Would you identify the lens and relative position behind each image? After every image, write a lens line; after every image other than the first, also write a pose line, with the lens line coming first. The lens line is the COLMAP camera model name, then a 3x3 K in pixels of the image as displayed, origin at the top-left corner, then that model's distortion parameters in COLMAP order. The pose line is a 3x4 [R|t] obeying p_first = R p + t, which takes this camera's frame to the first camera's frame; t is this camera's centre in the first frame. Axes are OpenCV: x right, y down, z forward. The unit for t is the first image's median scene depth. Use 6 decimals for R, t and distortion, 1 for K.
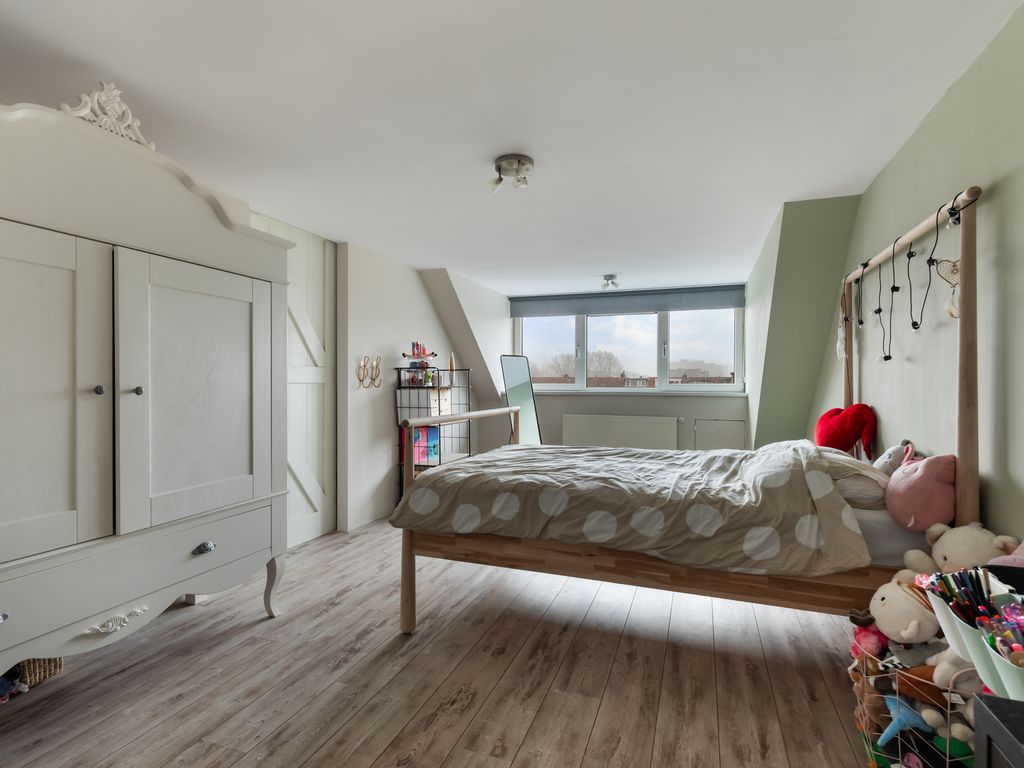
lens RADIAL K [[517.6, 0, 510.5], [0, 517.6, 391.8], [0, 0, 1]] dist [0.003729, -0.000256]
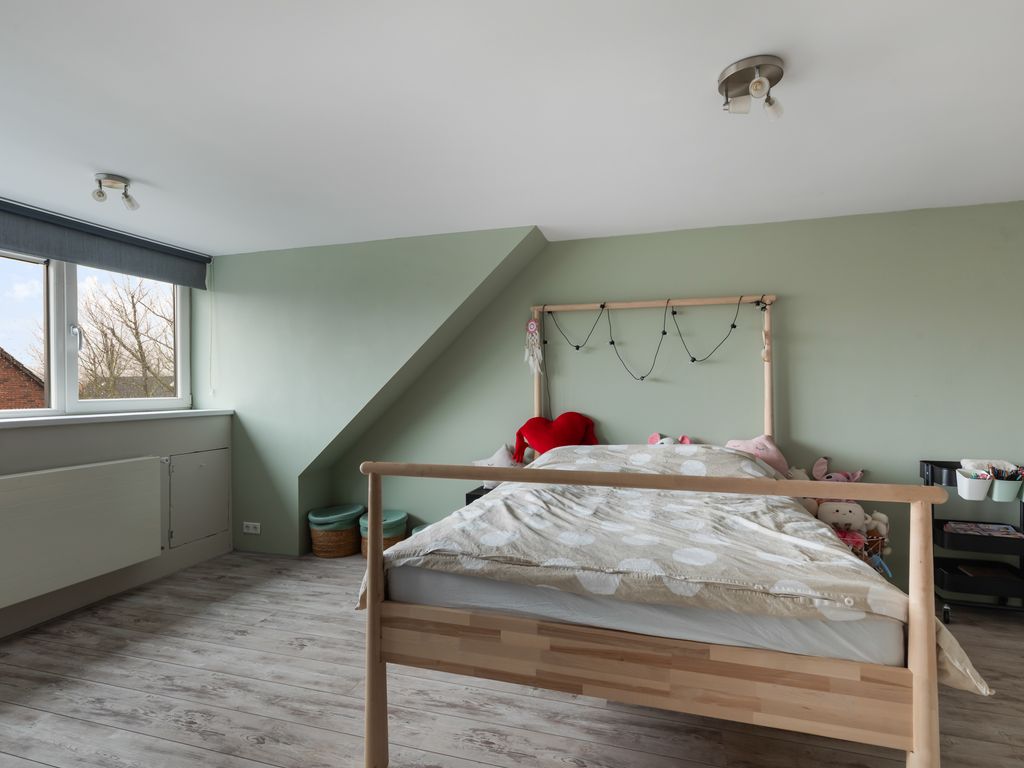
lens RADIAL K [[517.6, 0, 510.5], [0, 517.6, 391.8], [0, 0, 1]] dist [0.003729, -0.000256]
pose [[-0.057746, -0.005779, 0.998315, -0.485453], [0.018416, 0.999807, 0.006852, -0.020040], [-0.998161, 0.018780, -0.057628, 0.940840]]
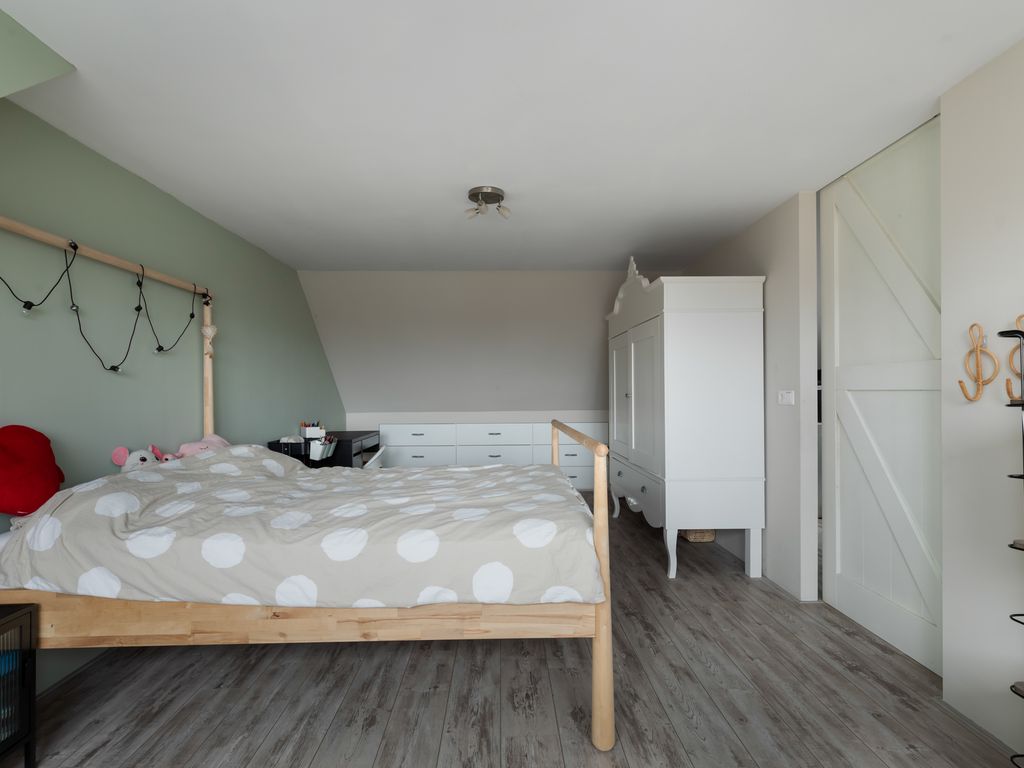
lens RADIAL K [[517.6, 0, 510.5], [0, 517.6, 391.8], [0, 0, 1]] dist [0.003729, -0.000256]
pose [[-0.929990, -0.003610, -0.367567, 0.261702], [-0.009088, 0.999872, 0.013174, -0.017315], [0.367472, 0.015592, -0.929904, 1.468634]]
